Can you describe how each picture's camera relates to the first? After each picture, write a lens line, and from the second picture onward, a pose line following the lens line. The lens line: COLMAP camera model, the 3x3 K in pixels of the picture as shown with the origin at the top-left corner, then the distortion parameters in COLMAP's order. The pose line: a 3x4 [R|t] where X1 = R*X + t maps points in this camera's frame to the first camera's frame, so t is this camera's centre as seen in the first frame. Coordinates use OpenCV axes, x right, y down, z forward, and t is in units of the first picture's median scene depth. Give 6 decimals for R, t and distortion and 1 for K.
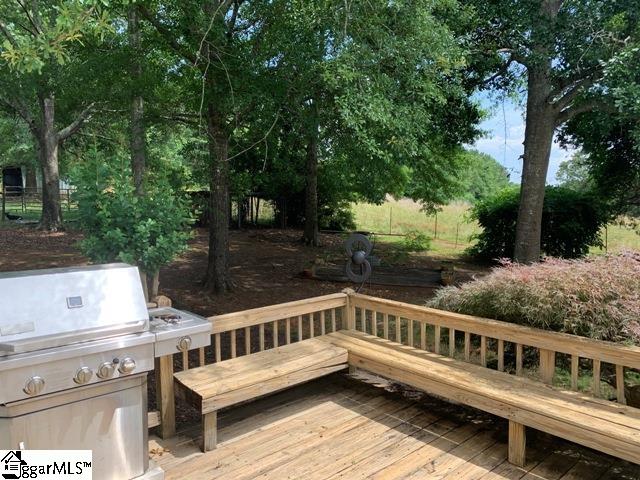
lens RADIAL K [[496.6, 0, 318.5], [0, 496.6, 239.4], [0, 0, 1]] dist [0.055602, -0.060586]
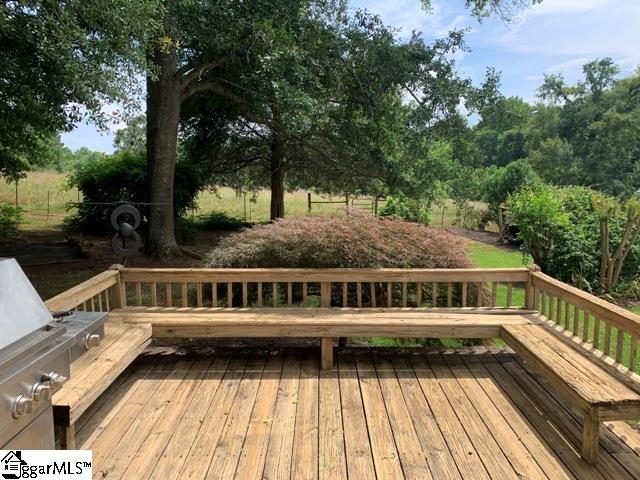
lens RADIAL K [[496.6, 0, 318.7], [0, 496.6, 231.0], [0, 0, 1]] dist [0.055602, -0.060586]
pose [[0.666137, -0.091348, 0.740214, -0.451611], [0.054083, 0.995775, 0.074216, -0.015254], [-0.743866, -0.009405, 0.668262, 0.102811]]
